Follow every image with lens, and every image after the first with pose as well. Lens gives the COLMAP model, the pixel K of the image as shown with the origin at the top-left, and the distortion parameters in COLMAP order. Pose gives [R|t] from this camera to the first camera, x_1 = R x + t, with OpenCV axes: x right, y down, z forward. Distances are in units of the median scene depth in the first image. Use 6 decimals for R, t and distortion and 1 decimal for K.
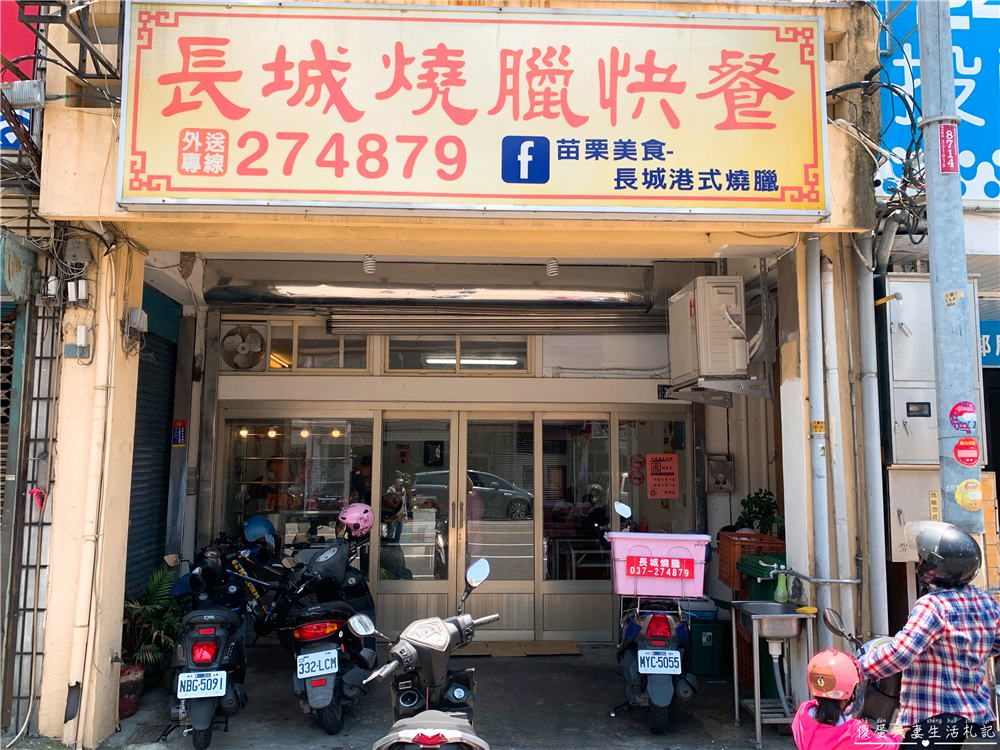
lens RADIAL K [[834.9, 0, 473.8], [0, 834.9, 375.4], [0, 0, 1]] dist [0.055499, -0.066607]
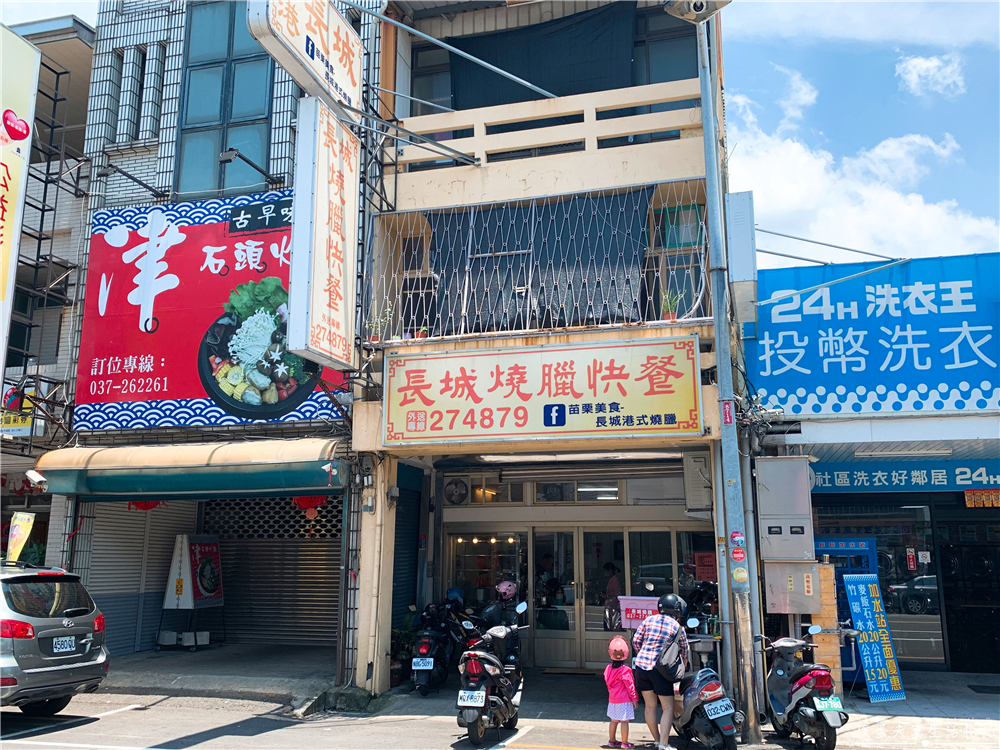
lens RADIAL K [[921.0, 0, 500.0], [0, 921.0, 375.0], [0, 0, 1]] dist [0.154560, -0.009315]
pose [[0.951027, -0.065841, -0.302015, 0.642759], [0.039590, 0.994949, -0.092240, -0.146095], [0.306563, 0.075766, 0.948830, -1.283627]]
